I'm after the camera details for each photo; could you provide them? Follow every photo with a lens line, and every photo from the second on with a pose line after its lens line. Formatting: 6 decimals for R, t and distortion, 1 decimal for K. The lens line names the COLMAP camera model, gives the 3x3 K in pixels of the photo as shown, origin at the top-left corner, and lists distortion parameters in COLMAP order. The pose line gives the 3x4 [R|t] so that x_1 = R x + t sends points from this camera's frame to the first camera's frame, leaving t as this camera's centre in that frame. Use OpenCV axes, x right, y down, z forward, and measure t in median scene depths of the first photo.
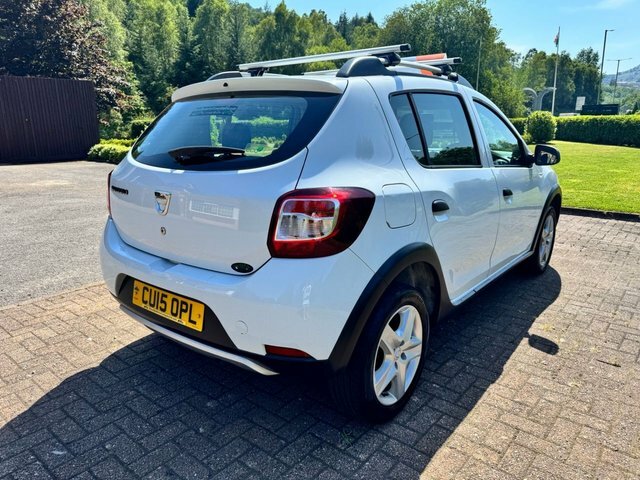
lens RADIAL K [[458.1, 0, 331.8], [0, 458.1, 240.3], [0, 0, 1]] dist [0.008033, 0.001383]
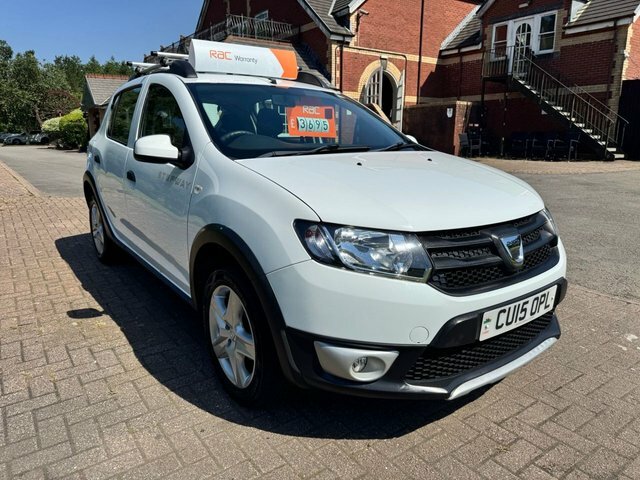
lens RADIAL K [[455.4, 0, 315.4], [0, 455.4, 241.8], [0, 0, 1]] dist [-0.003832, -0.001383]
pose [[-0.277989, 0.233911, -0.931669, 0.902654], [-0.237533, 0.923038, 0.302618, -0.270593], [0.930752, 0.305427, -0.201033, 1.192219]]
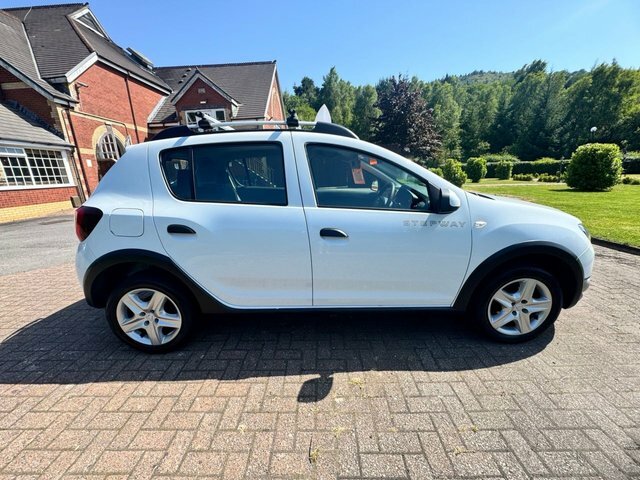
lens RADIAL K [[257.6, 0, 320.0], [0, 257.6, 240.0], [0, 0, 1]] dist [-0.003066, -0.000275]
pose [[0.617472, 0.191455, -0.762937, 0.593153], [-0.168682, 0.979591, 0.109302, -0.108500], [0.768293, 0.061203, 0.637165, 0.453061]]
